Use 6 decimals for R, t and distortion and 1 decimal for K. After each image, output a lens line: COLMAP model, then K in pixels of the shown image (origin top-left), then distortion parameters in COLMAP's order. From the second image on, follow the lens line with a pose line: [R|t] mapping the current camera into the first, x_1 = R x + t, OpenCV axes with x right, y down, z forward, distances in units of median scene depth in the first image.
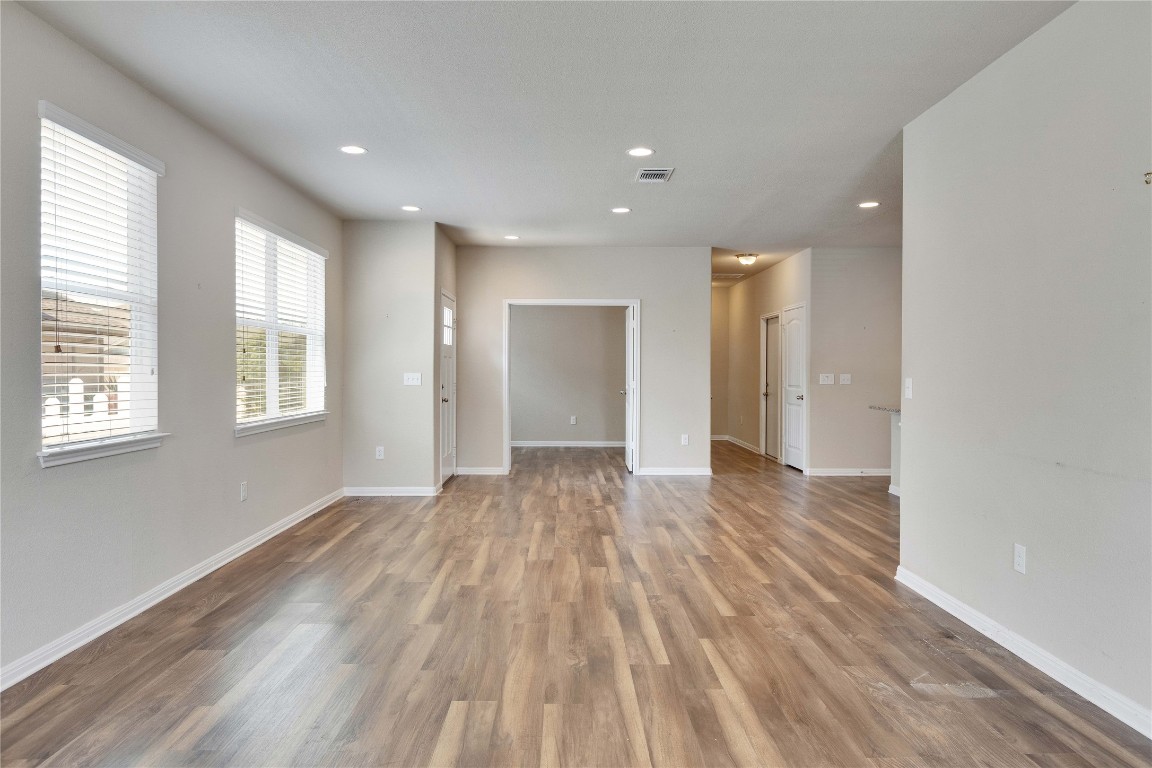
lens RADIAL K [[740.8, 0, 571.8], [0, 740.8, 379.4], [0, 0, 1]] dist [0.000897, 0.000406]
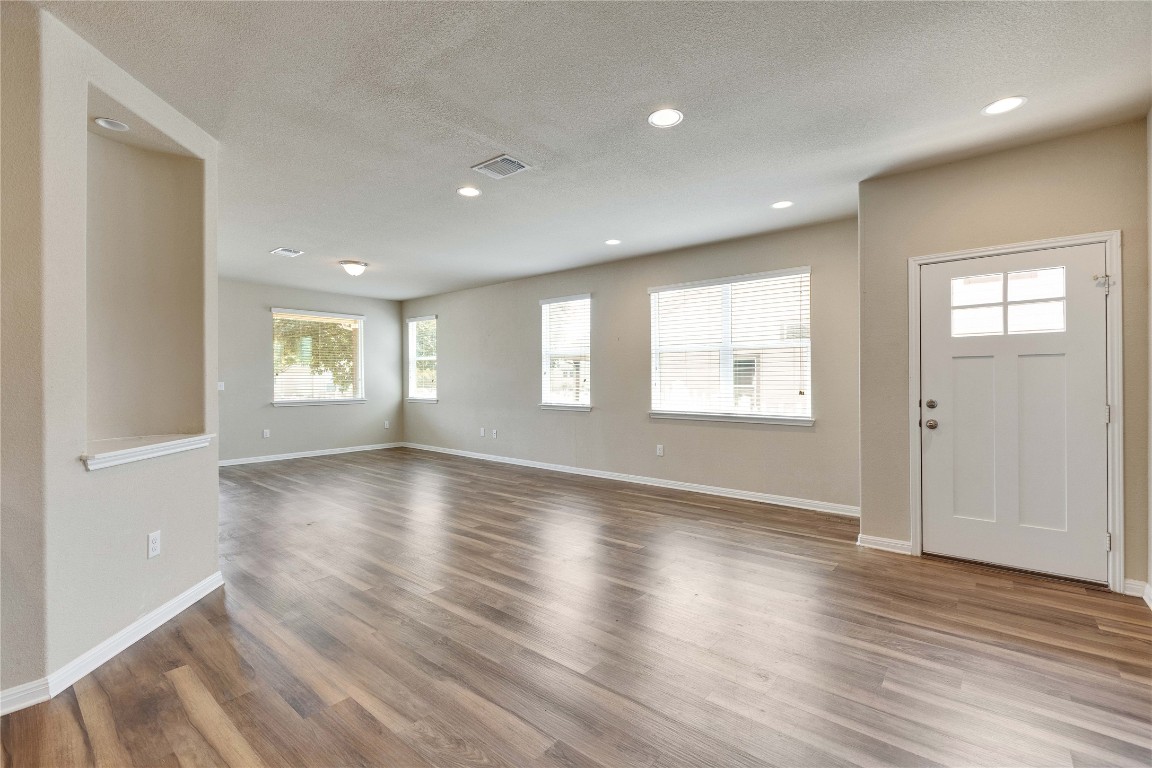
lens RADIAL K [[508.0, 0, 572.2], [0, 508.0, 378.5], [0, 0, 1]] dist [-0.008804, 0.001745]
pose [[-0.655878, -0.001792, -0.754864, 0.479059], [-0.009245, 0.999941, 0.005659, -0.016499], [0.754810, 0.010690, -0.655857, 1.339450]]
